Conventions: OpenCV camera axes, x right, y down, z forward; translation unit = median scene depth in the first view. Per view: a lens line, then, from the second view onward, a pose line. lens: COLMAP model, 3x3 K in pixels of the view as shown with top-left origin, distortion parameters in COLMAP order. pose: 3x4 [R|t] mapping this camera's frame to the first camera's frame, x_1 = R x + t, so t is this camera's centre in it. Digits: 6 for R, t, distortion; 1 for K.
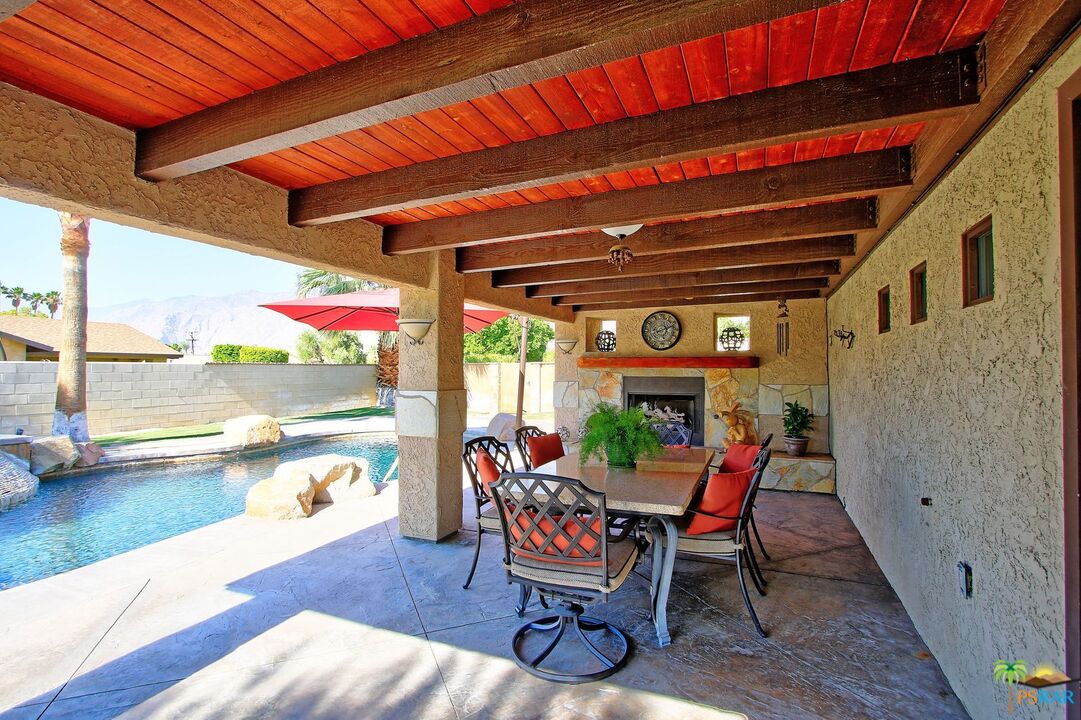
lens RADIAL K [[522.8, 0, 516.8], [0, 522.8, 365.2], [0, 0, 1]] dist [-0.017506, 0.004905]
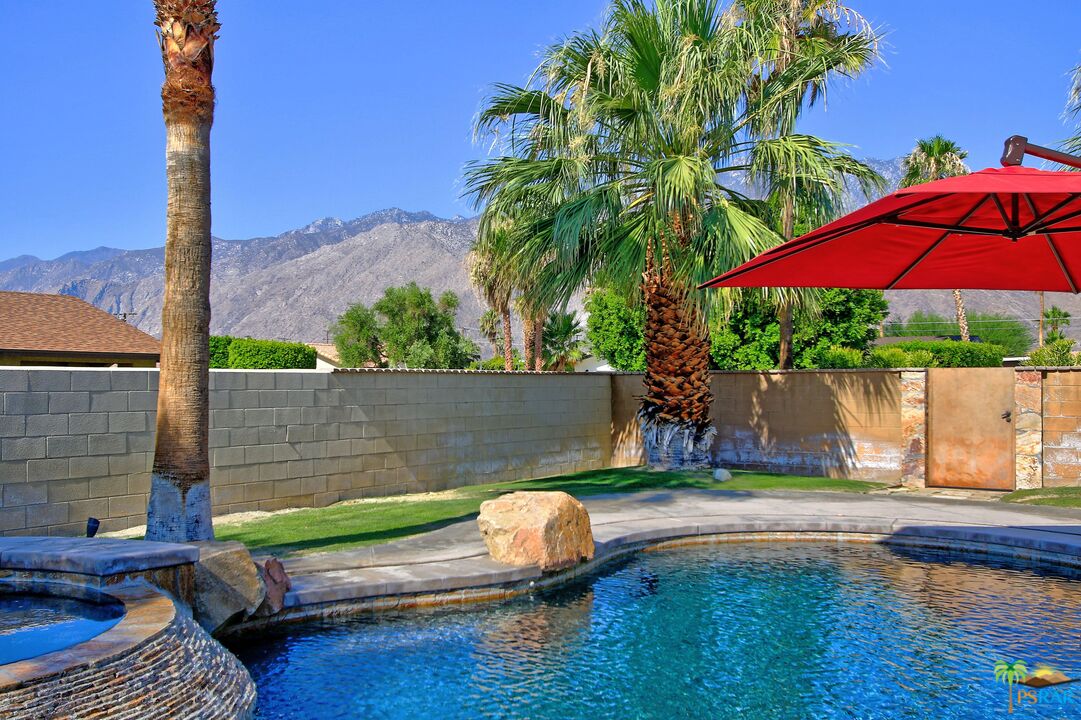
lens RADIAL K [[1027.5, 0, 530.6], [0, 1027.5, 363.8], [0, 0, 1]] dist [0.011573, 0.000000]
pose [[0.986728, -0.001812, -0.162374, -0.304564], [-0.000046, 0.999935, -0.011437, 0.000534], [0.162384, 0.011292, 0.986663, 0.136037]]
